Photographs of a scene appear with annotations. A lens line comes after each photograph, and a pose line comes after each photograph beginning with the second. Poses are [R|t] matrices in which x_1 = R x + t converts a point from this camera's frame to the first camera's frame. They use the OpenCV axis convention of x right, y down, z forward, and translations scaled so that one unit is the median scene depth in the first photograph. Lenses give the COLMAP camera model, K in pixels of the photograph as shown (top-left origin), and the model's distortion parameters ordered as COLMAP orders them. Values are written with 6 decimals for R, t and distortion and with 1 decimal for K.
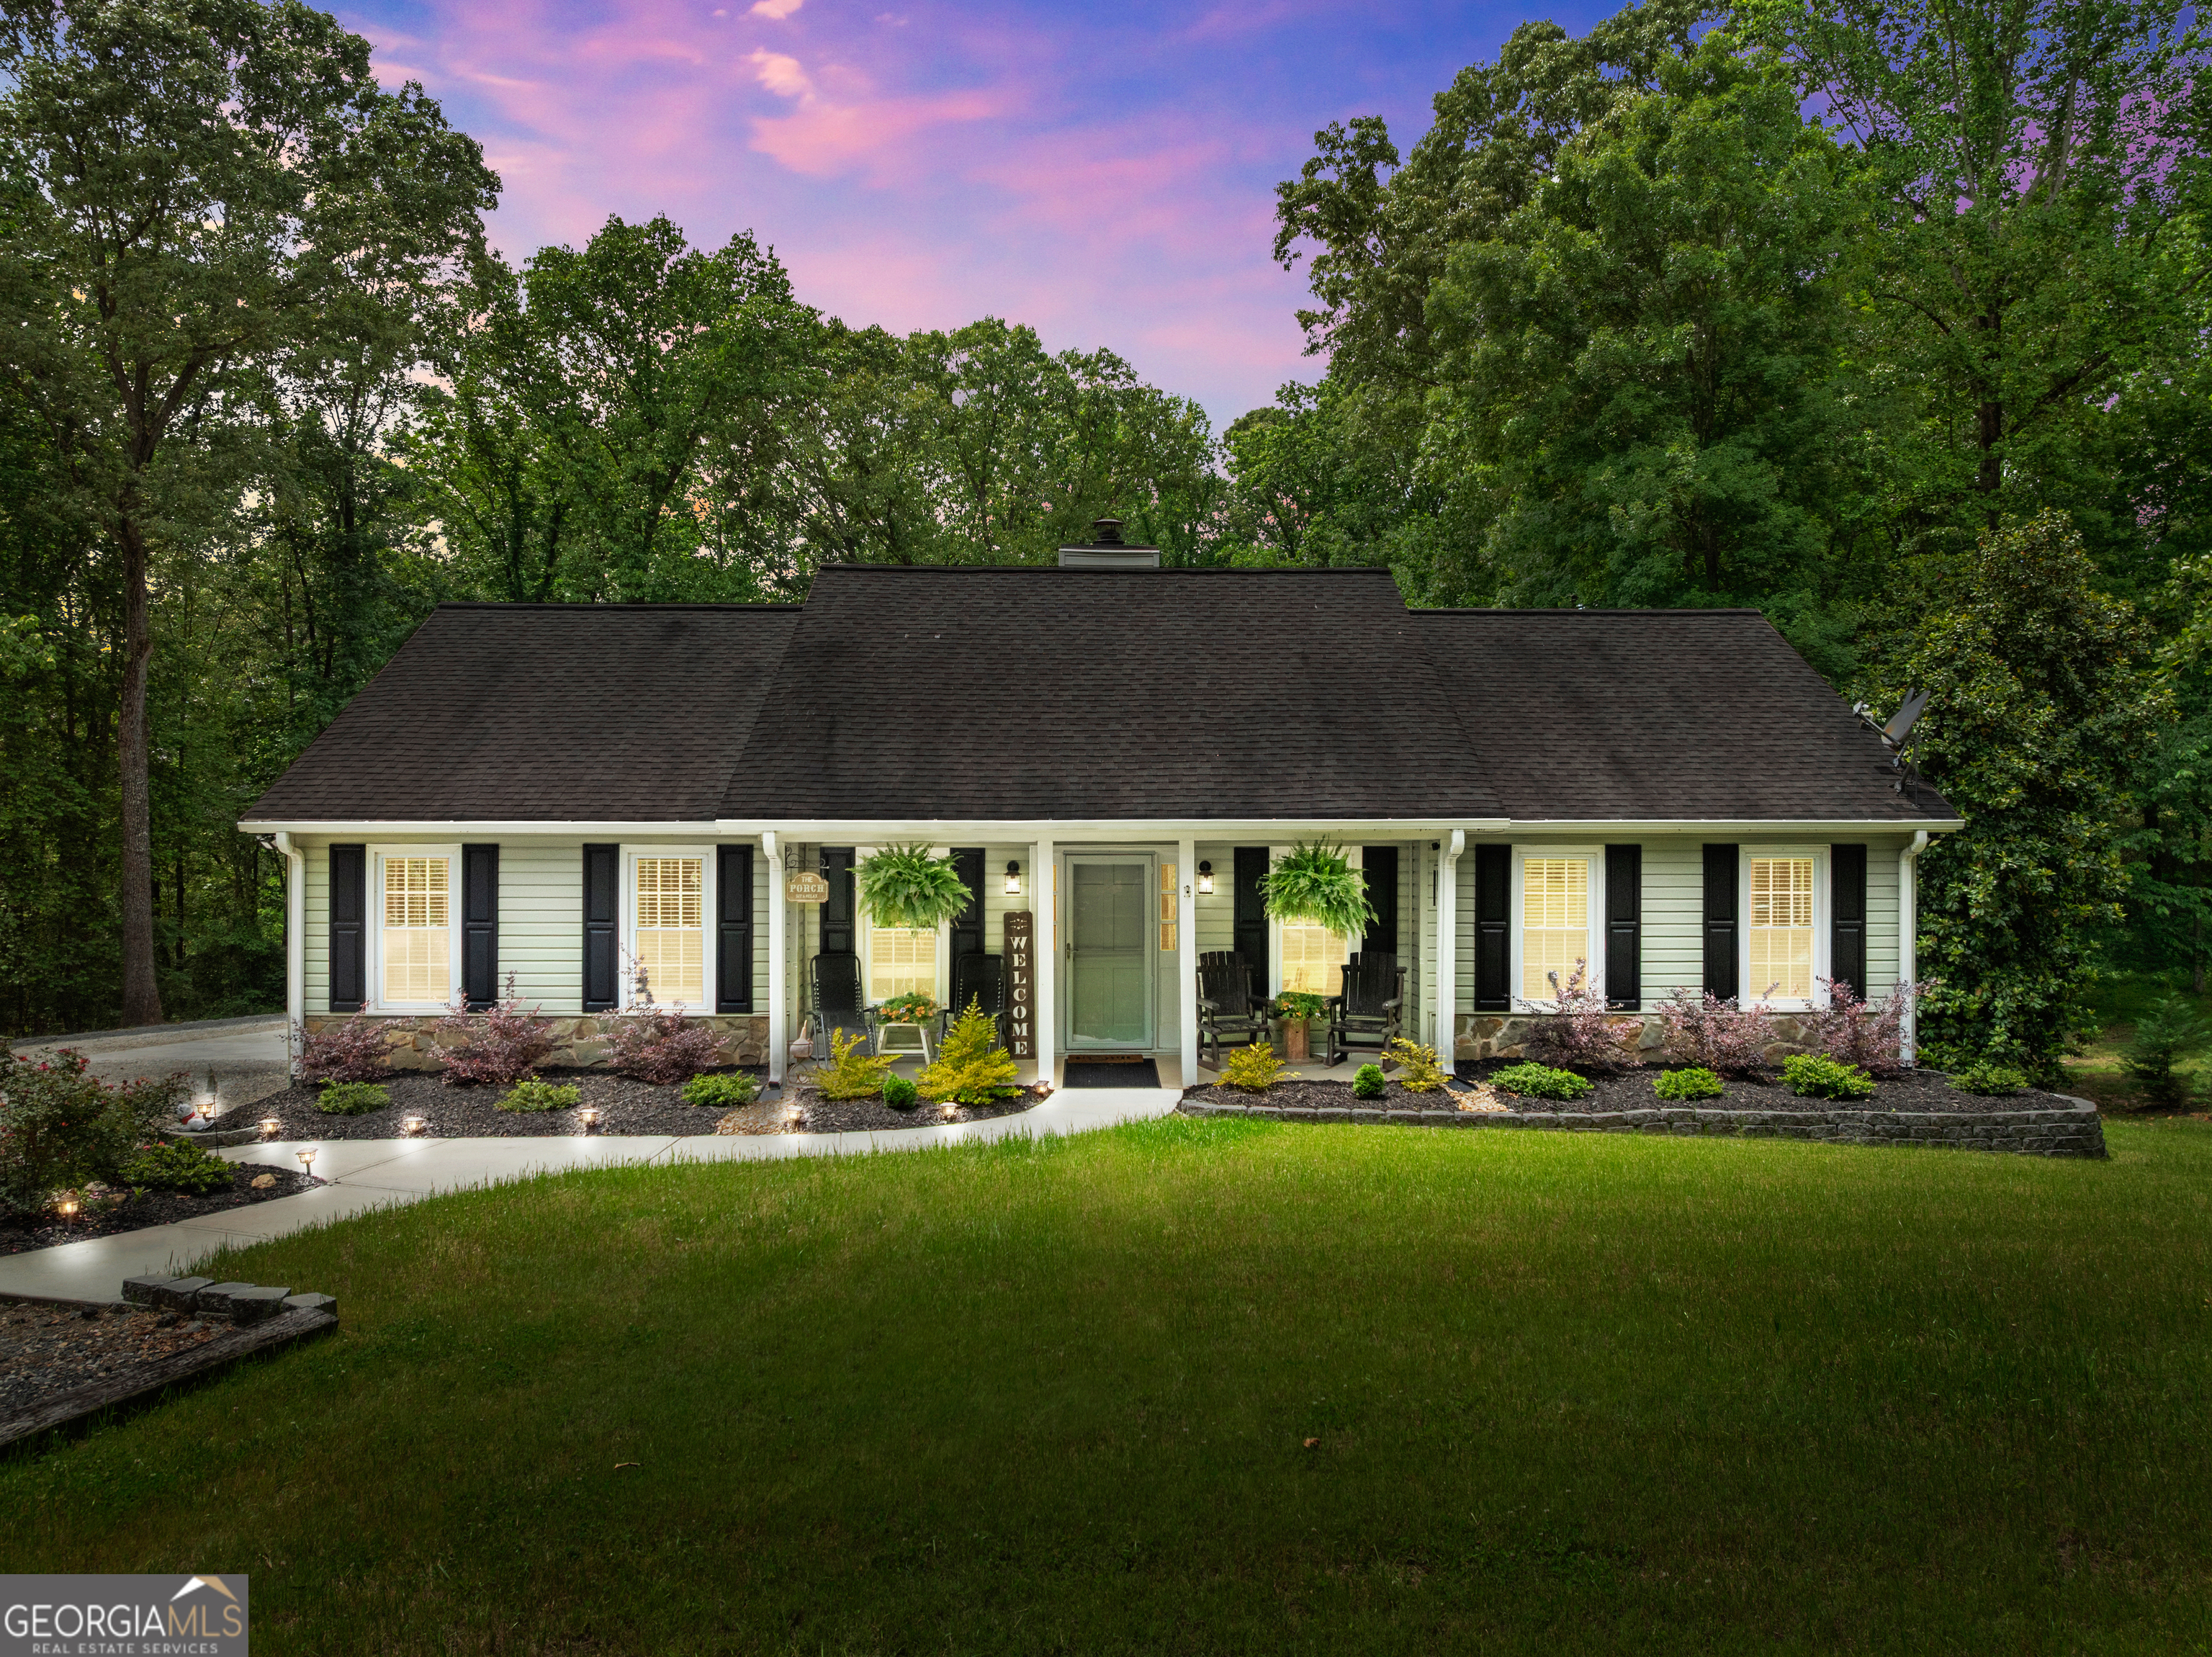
lens RADIAL K [[1530.6, 0, 1124.6], [0, 1530.6, 839.5], [0, 0, 1]] dist [-0.000191, 0.003318]
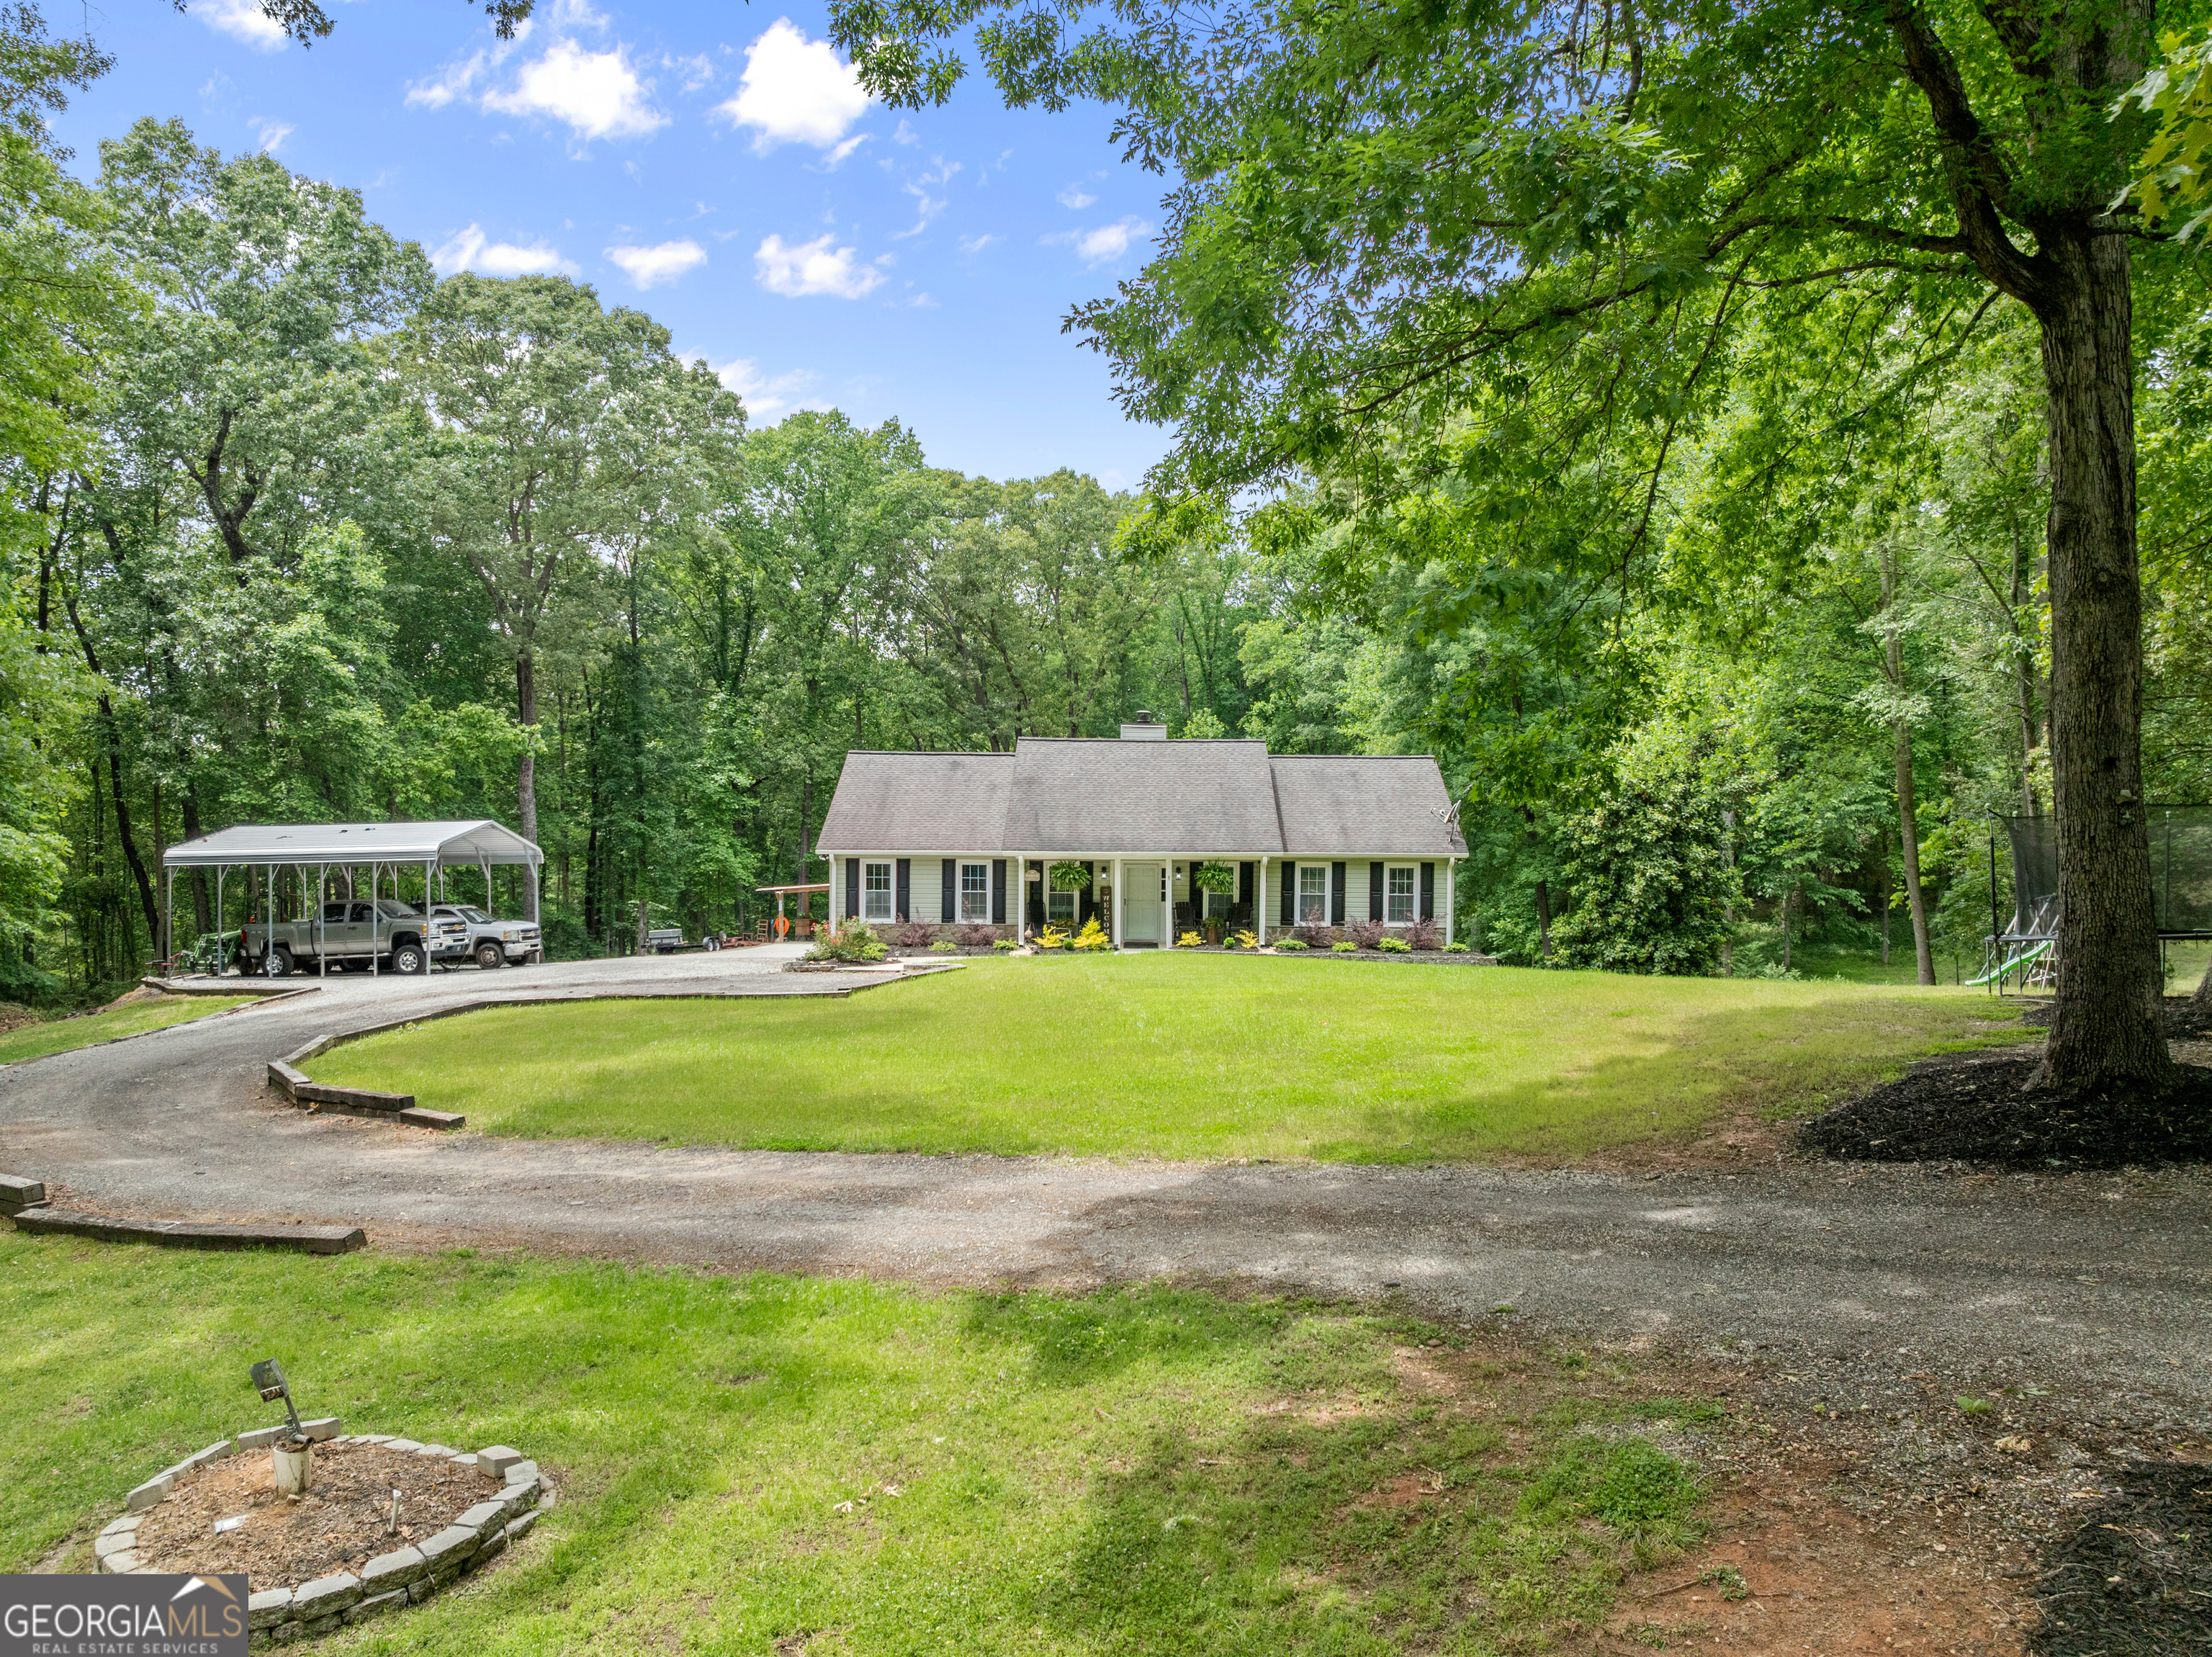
lens RADIAL K [[1530.6, 0, 1094.5], [0, 1530.6, 822.8], [0, 0, 1]] dist [-0.000191, 0.003318]
pose [[0.998900, 0.006934, -0.046372, 0.015237], [-0.007604, 0.999869, -0.014289, -0.011223], [0.046267, 0.014626, 0.998822, -0.787602]]
